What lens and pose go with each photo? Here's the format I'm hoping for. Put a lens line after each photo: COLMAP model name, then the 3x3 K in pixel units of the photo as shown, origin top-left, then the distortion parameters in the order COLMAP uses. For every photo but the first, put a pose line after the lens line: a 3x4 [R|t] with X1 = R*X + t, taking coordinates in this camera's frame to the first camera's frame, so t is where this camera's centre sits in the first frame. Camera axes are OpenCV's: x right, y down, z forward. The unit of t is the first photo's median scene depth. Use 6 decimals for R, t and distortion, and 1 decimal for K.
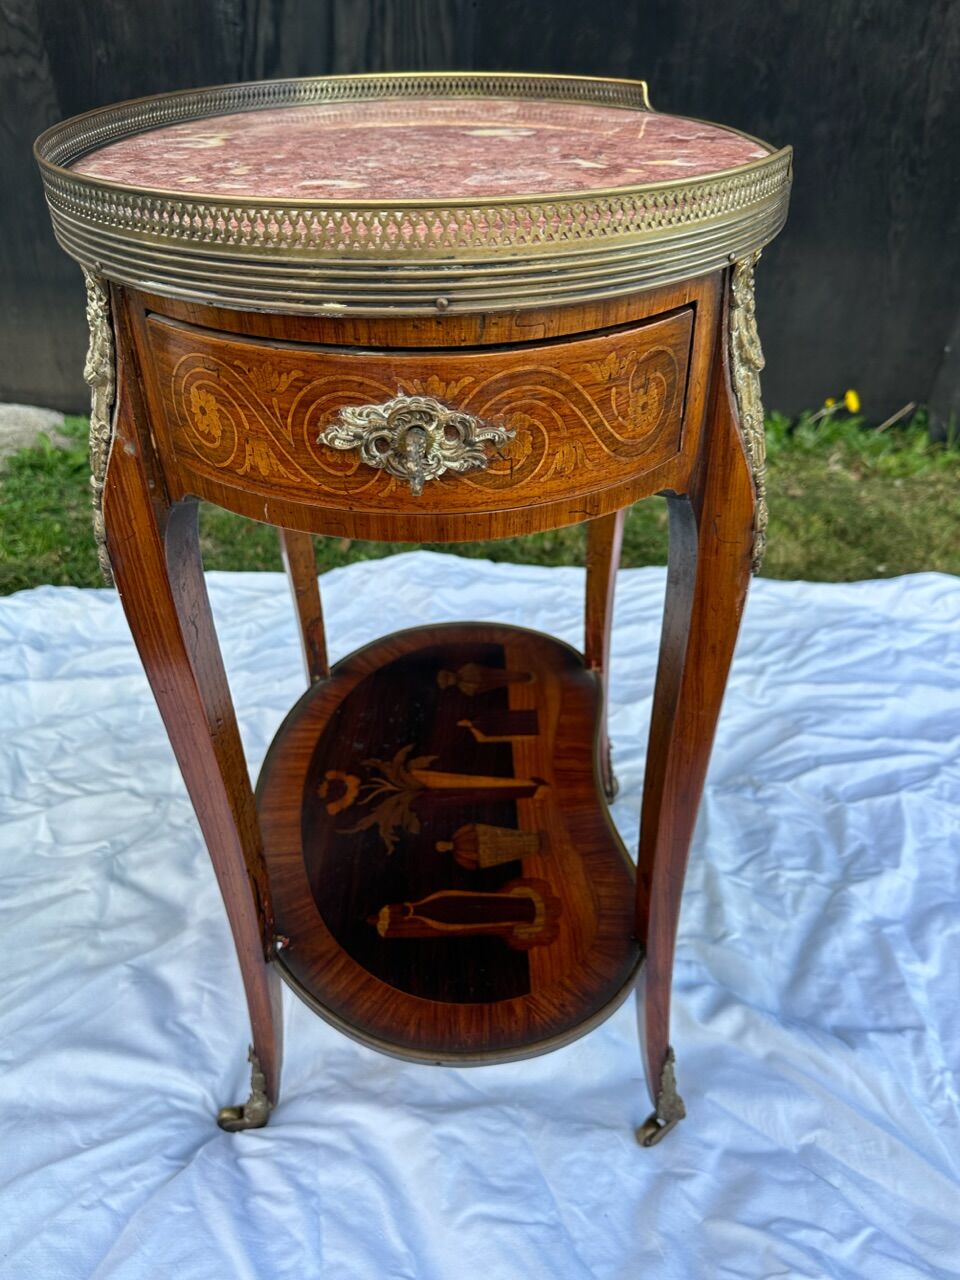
lens RADIAL K [[971.3, 0, 502.1], [0, 971.3, 643.8], [0, 0, 1]] dist [0.073885, -0.085337]
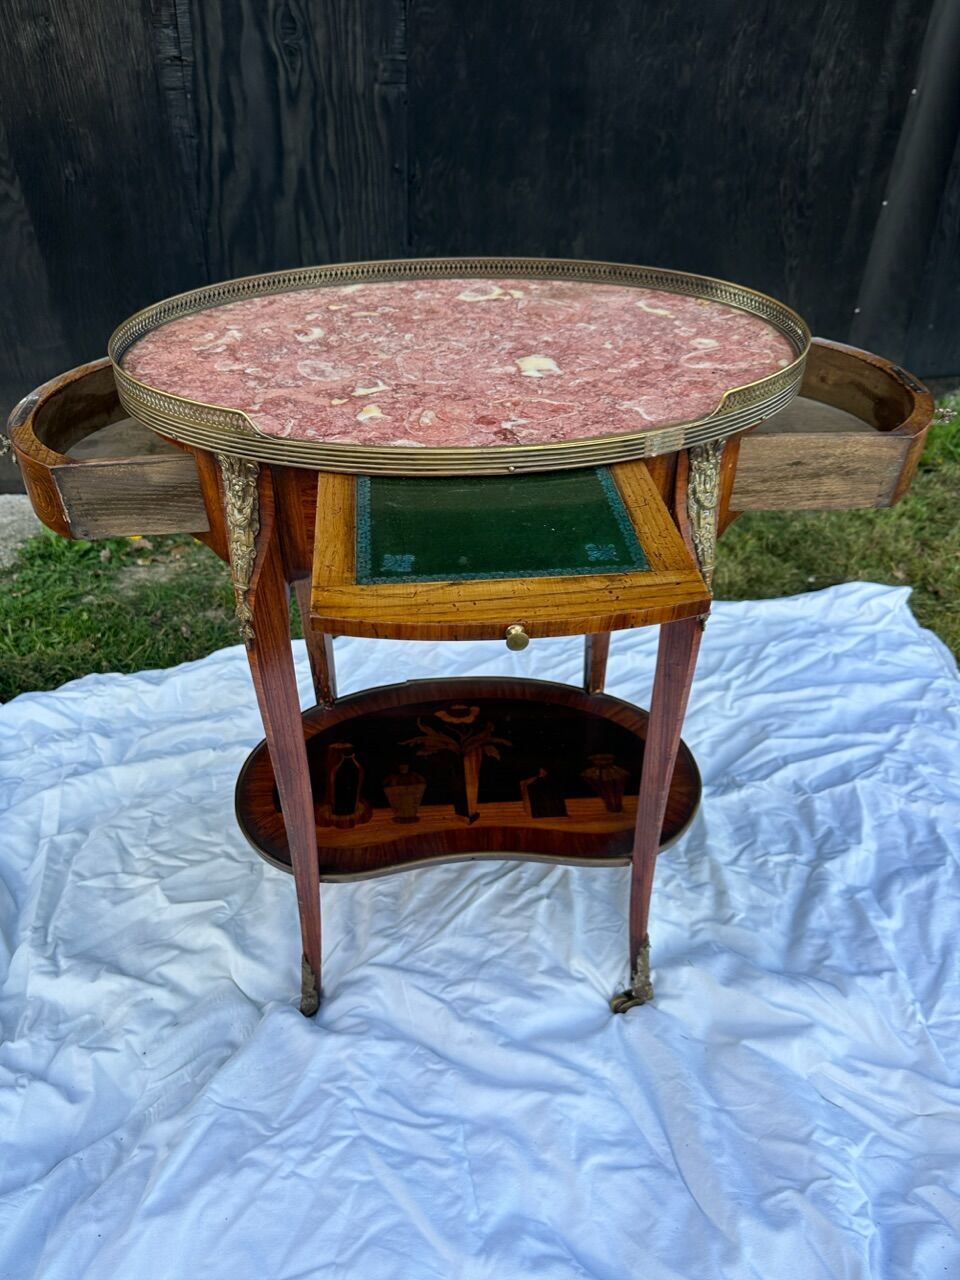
lens RADIAL K [[971.3, 0, 498.1], [0, 971.3, 644.9], [0, 0, 1]] dist [0.073885, -0.085337]
pose [[0.991945, -0.101915, 0.075225, -0.123987], [0.100643, 0.994711, 0.020512, -0.097551], [-0.076917, -0.012776, 0.996956, -0.205393]]
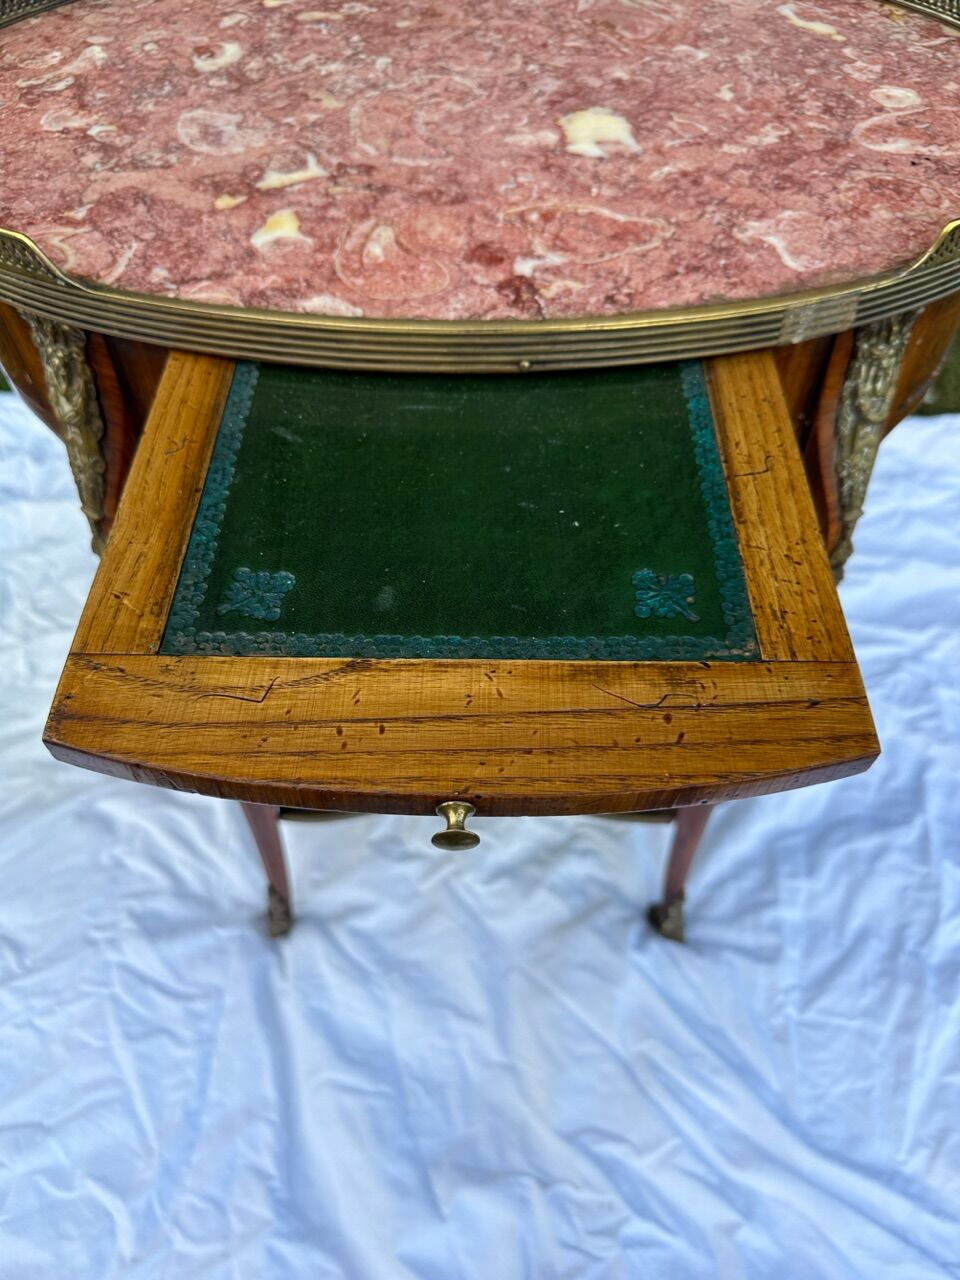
lens RADIAL K [[937.3, 0, 492.4], [0, 937.3, 642.4], [0, 0, 1]] dist [-0.050204, 0.032934]
pose [[0.998523, -0.052812, -0.012768, -0.061048], [0.054214, 0.952853, 0.298549, -0.215827], [-0.003601, -0.298800, 0.954309, 0.128762]]
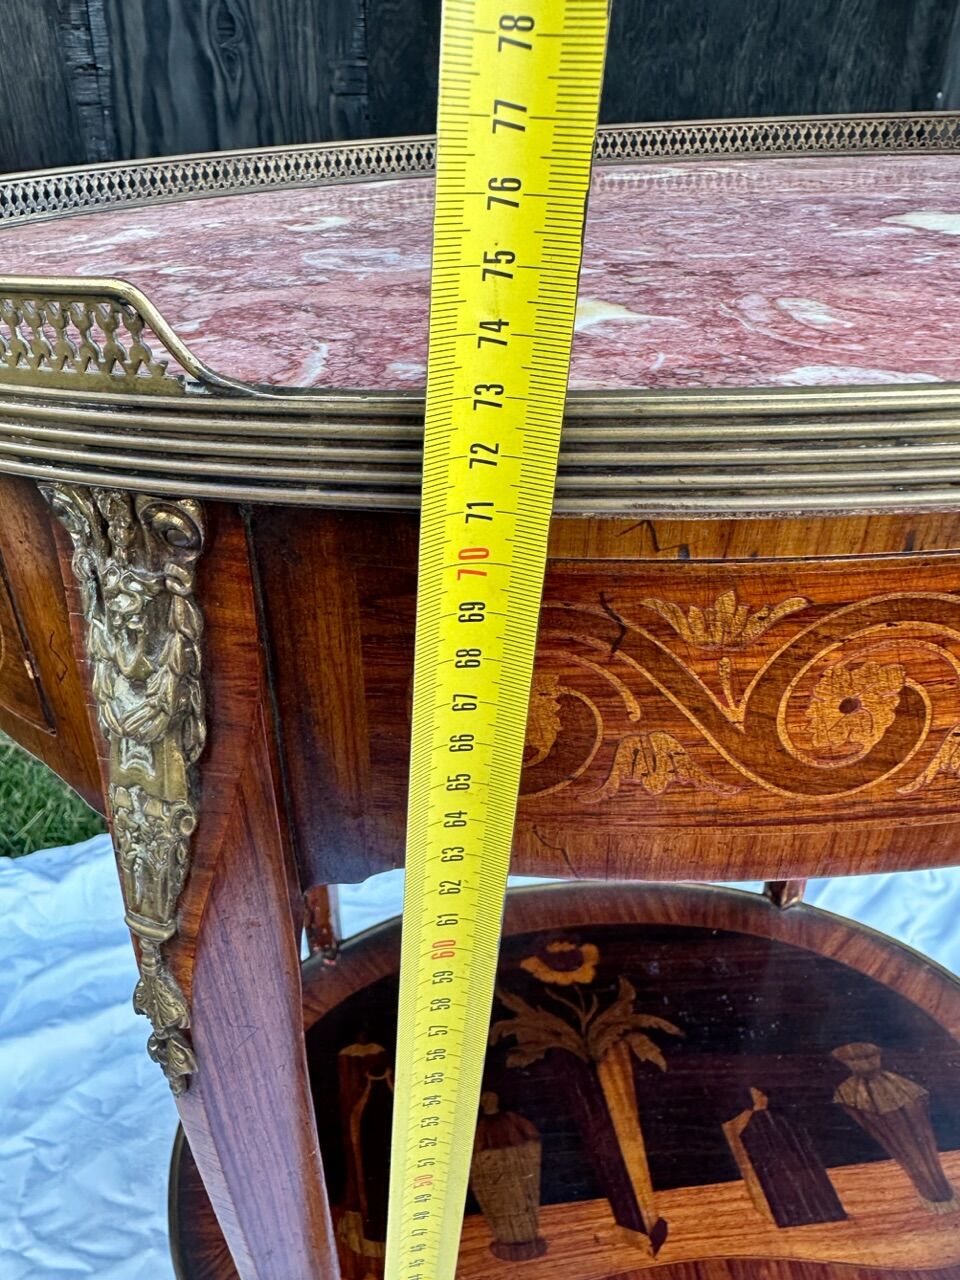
lens RADIAL K [[898.2, 0, 417.3], [0, 898.2, 600.7], [0, 0, 1]] dist [0.022334, -0.032382]
pose [[0.985818, -0.144626, 0.085126, -0.209333], [0.152893, 0.983140, -0.100292, -0.194477], [-0.069187, 0.111885, 0.991310, 0.367845]]
